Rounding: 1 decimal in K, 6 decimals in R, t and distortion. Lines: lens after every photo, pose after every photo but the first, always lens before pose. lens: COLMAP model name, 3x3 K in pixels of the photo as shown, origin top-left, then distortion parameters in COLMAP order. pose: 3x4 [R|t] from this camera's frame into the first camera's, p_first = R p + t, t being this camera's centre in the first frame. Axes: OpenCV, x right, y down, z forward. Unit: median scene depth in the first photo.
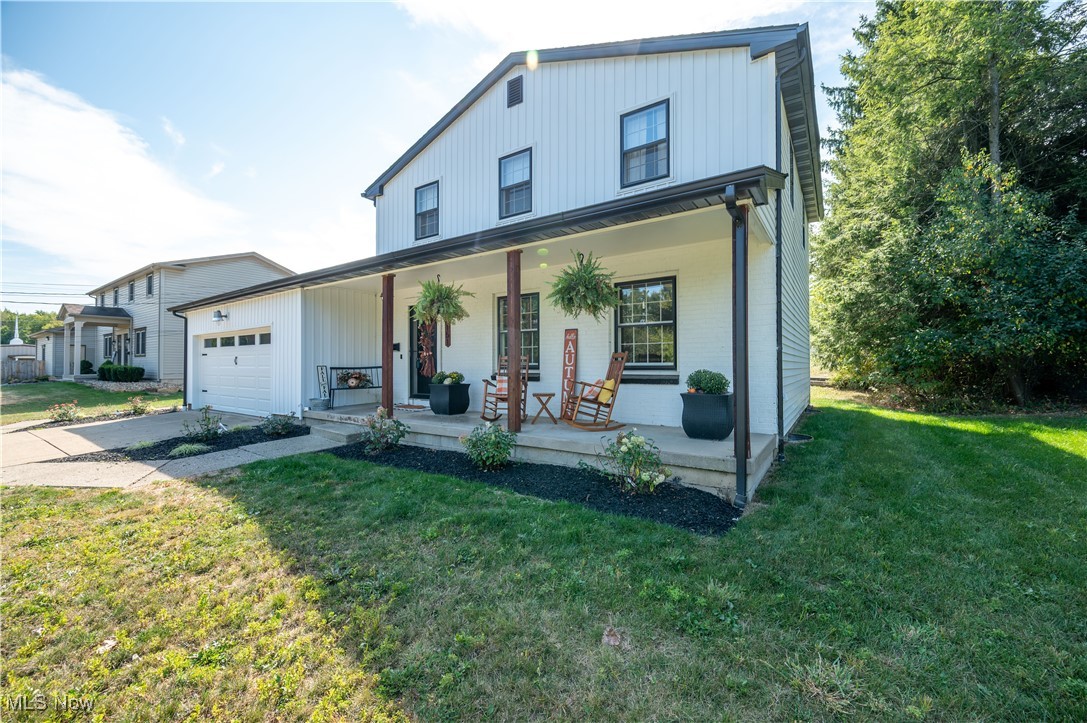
lens RADIAL K [[427.6, 0, 543.4], [0, 427.6, 362.9], [0, 0, 1]] dist [-0.000805, -0.000049]
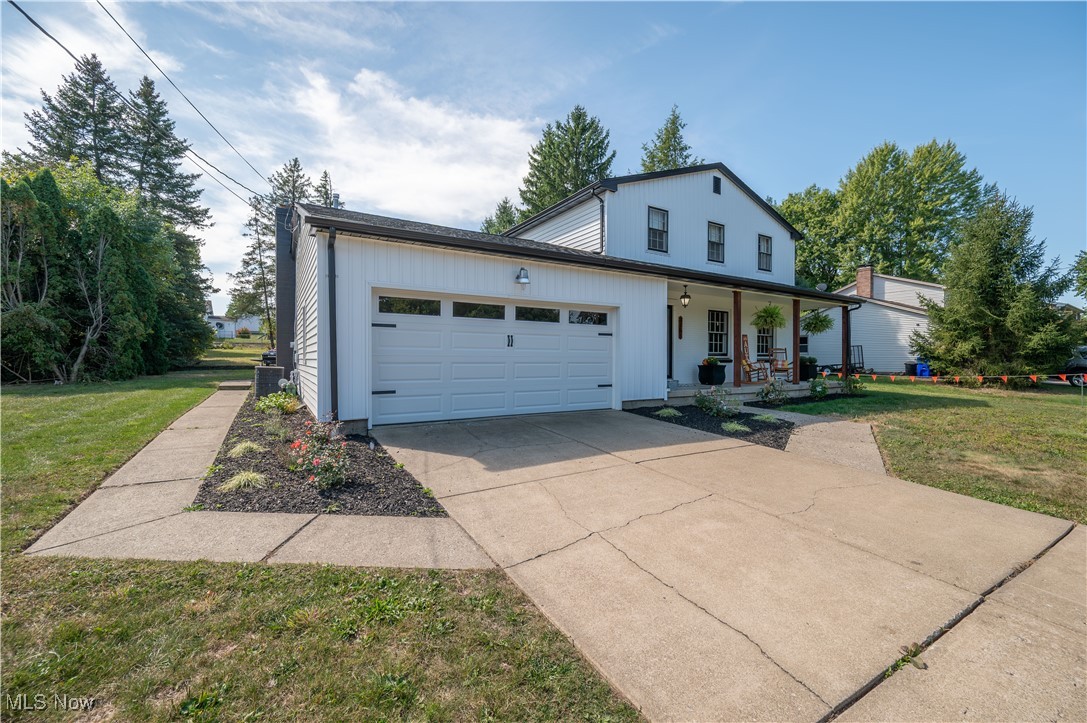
lens RADIAL K [[427.6, 0, 543.6], [0, 427.6, 359.5], [0, 0, 1]] dist [-0.000805, -0.000049]
pose [[0.428423, -0.001112, 0.903577, -1.761841], [-0.018175, 0.999786, 0.009848, 0.022850], [-0.903395, -0.020642, 0.428312, 0.859338]]
